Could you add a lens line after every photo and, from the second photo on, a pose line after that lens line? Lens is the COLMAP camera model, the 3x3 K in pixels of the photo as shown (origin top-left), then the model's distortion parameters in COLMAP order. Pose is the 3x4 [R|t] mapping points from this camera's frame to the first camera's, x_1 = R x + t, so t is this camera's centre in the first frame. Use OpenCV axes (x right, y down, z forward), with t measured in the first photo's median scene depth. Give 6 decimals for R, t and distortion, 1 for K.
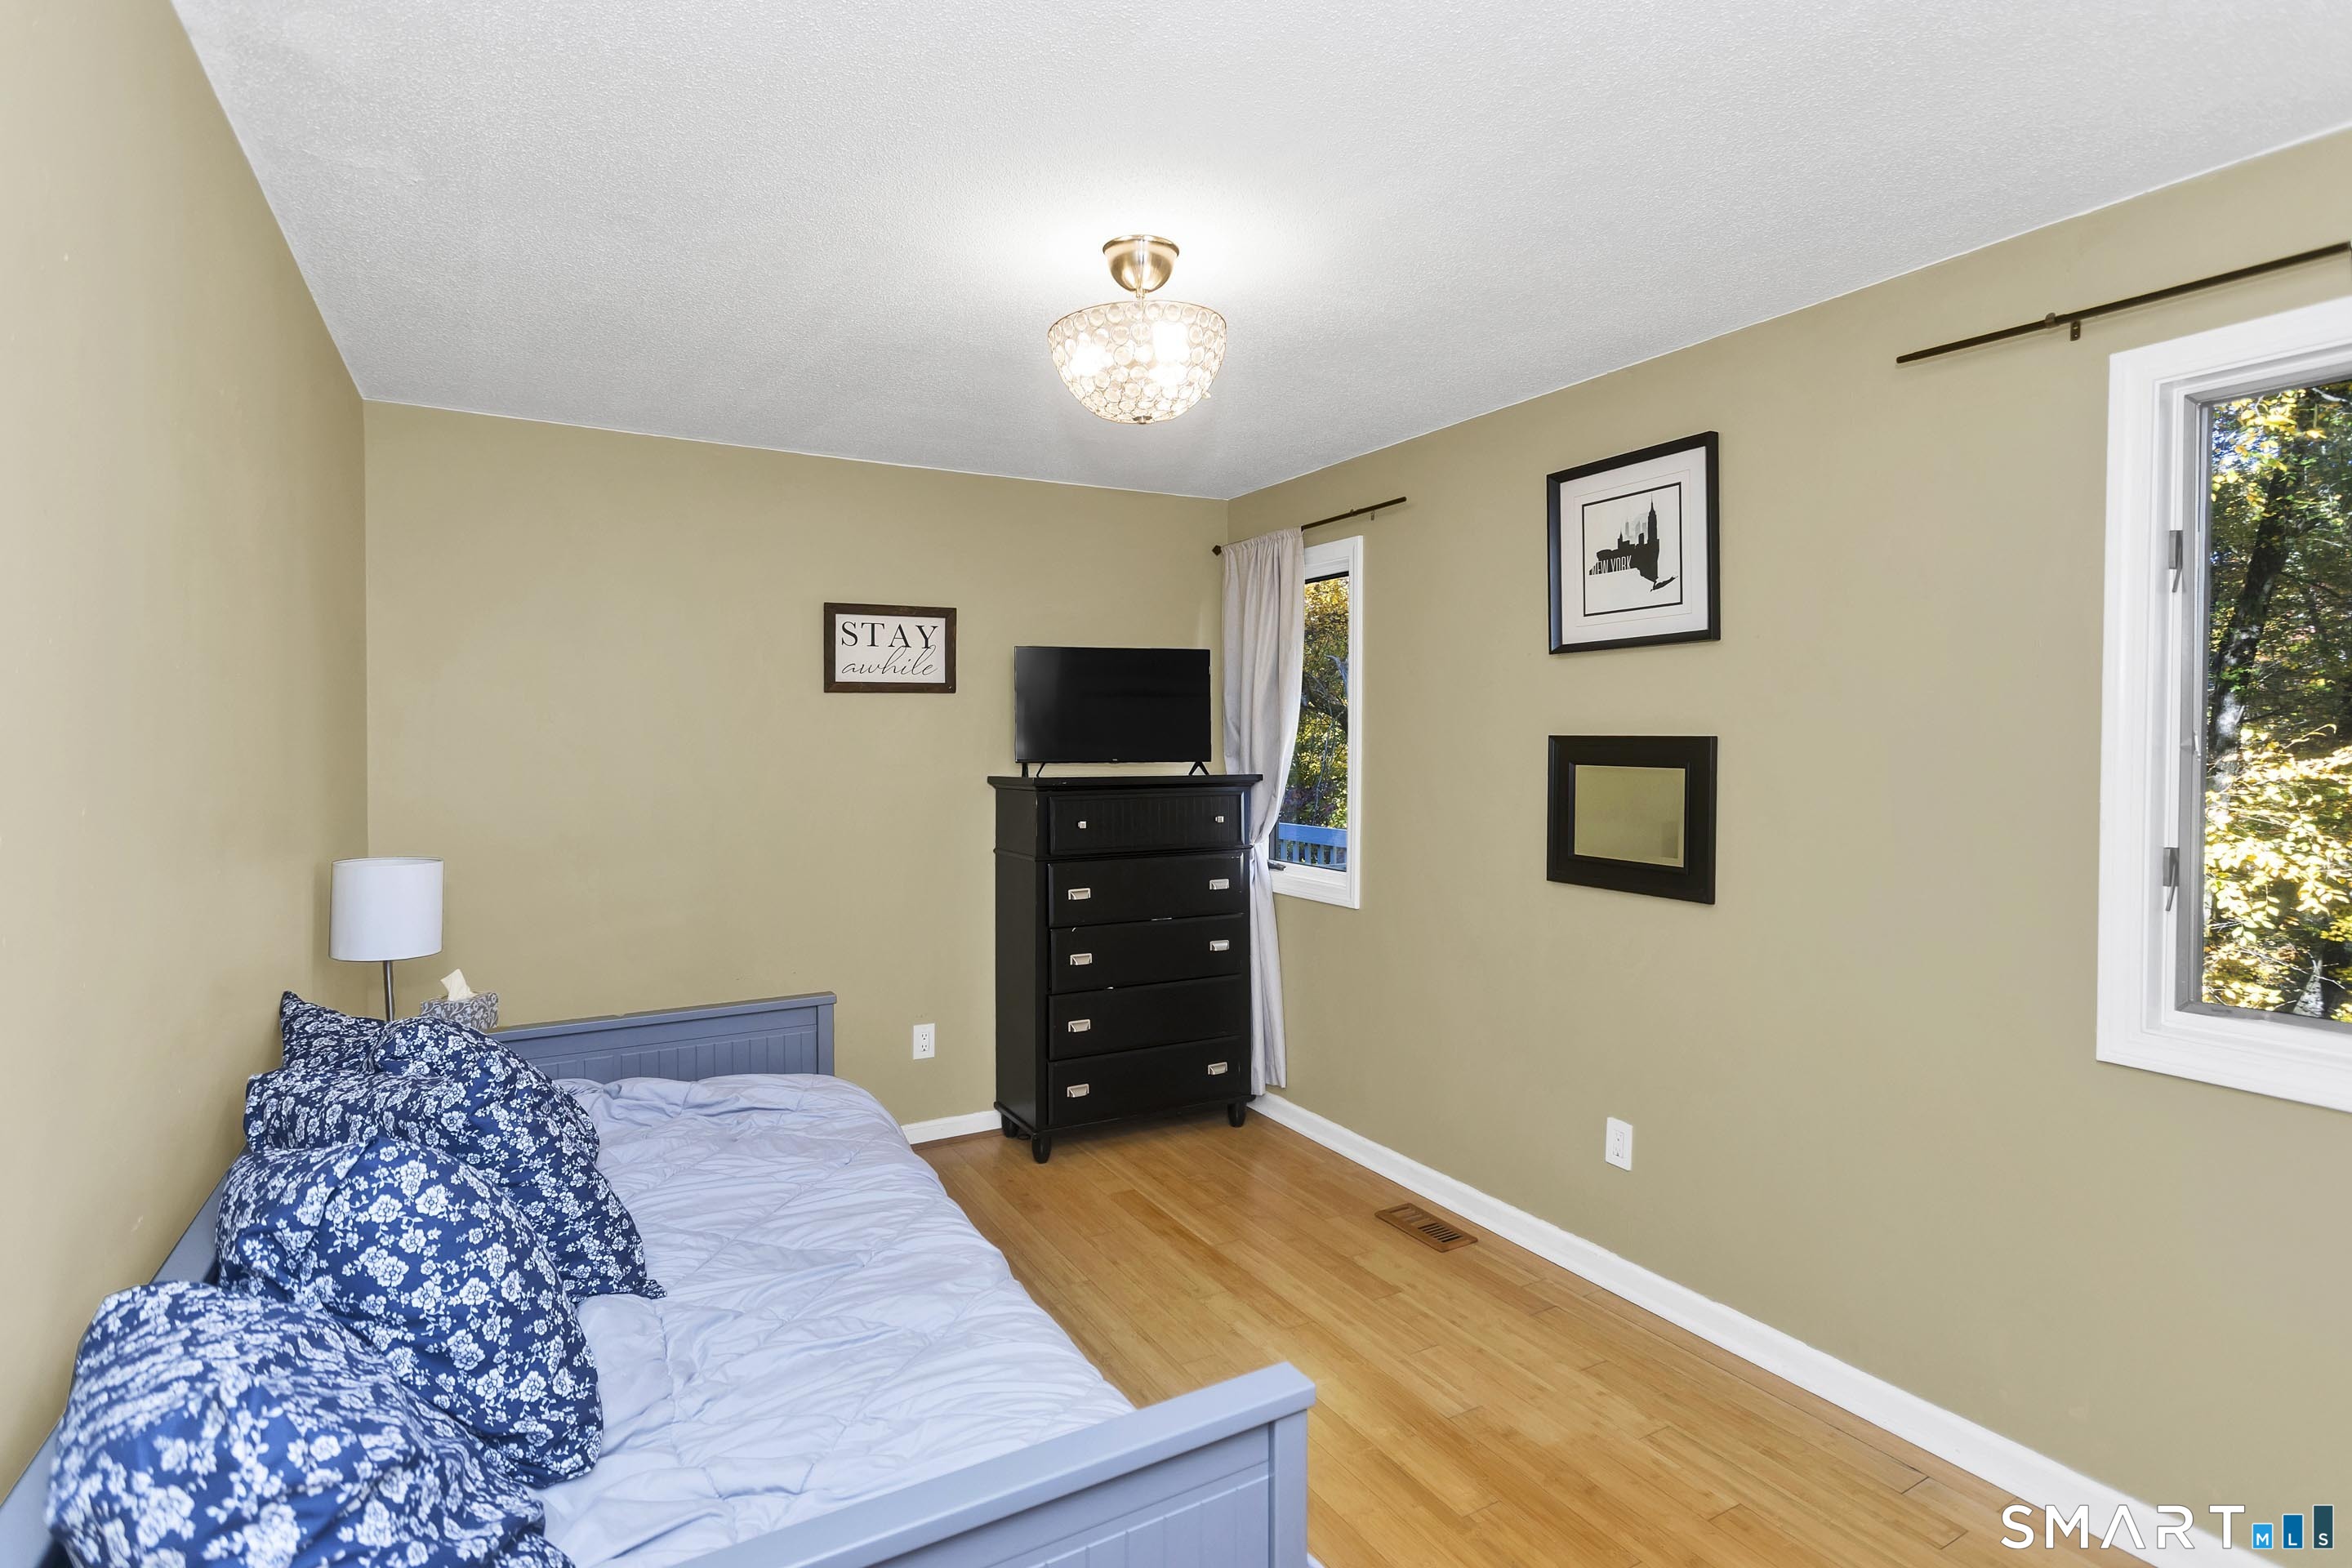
lens RADIAL K [[1128.8, 0, 1170.7], [0, 1128.8, 741.3], [0, 0, 1]] dist [0.000541, 0.000154]
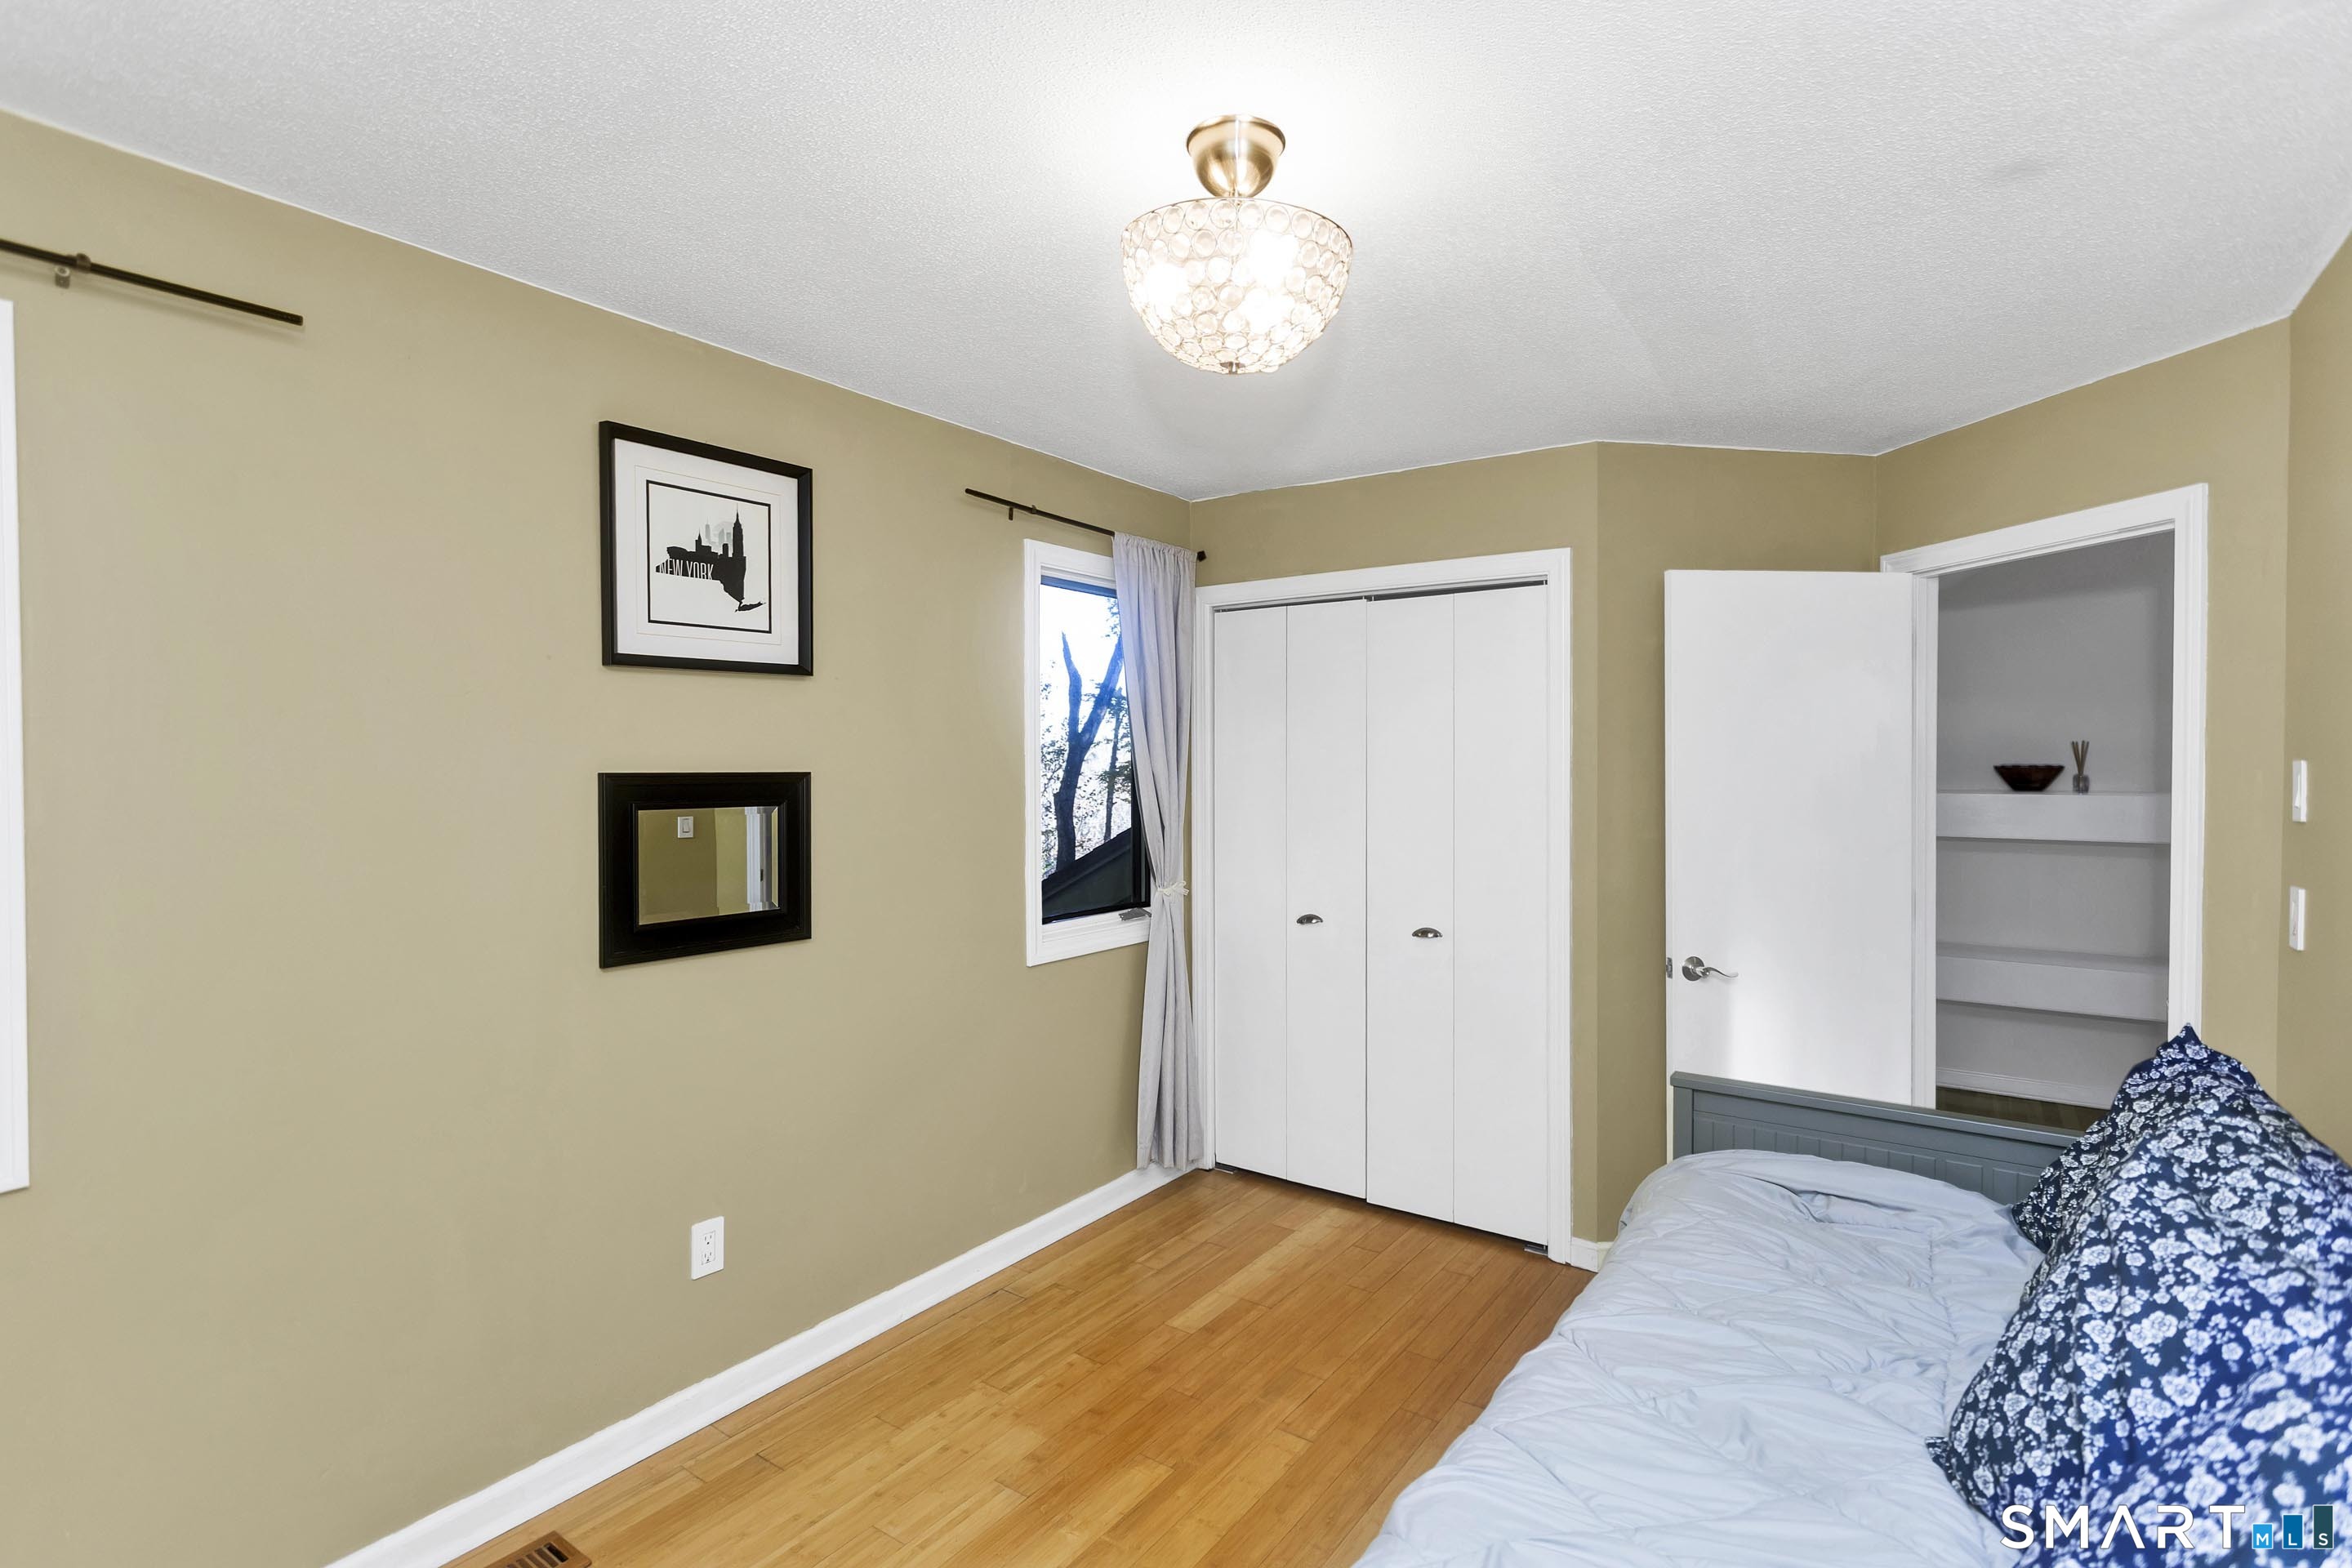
lens RADIAL K [[1171.9, 0, 1180.7], [0, 1171.9, 775.7], [0, 0, 1]] dist [0.001644, 0.000316]
pose [[-0.431295, -0.014691, 0.902091, -0.581903], [0.003523, 0.999832, 0.017967, -0.017913], [-0.902204, 0.010927, -0.431171, 1.102647]]
